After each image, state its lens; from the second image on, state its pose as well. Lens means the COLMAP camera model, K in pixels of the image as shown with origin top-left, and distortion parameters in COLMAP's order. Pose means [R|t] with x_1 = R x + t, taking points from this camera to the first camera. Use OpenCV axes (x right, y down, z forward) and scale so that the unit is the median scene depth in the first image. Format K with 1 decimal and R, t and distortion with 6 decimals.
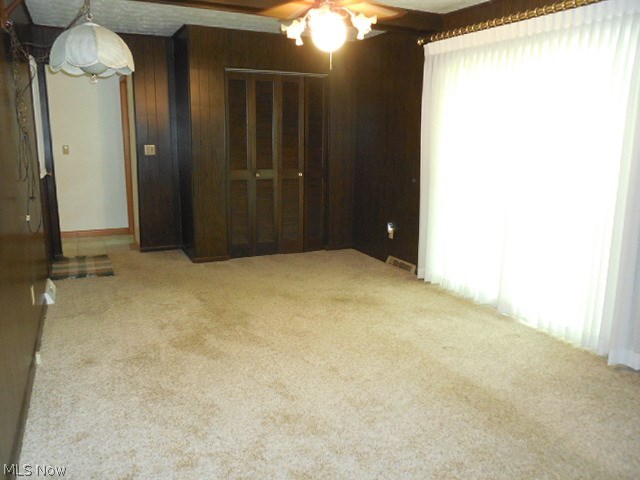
lens RADIAL K [[500.2, 0, 320.0], [0, 500.2, 240.0], [0, 0, 1]] dist [-0.060143, 0.050940]
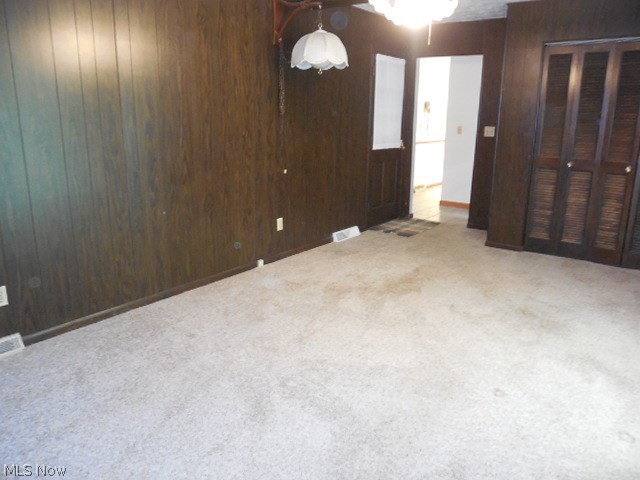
lens RADIAL K [[500.2, 0, 320.0], [0, 500.2, 240.0], [0, 0, 1]] dist [-0.060143, 0.050940]
pose [[0.462887, 0.205172, -0.862346, 0.620471], [-0.182734, 0.974035, 0.133658, -0.052183], [0.867378, 0.095712, 0.488360, 0.305966]]
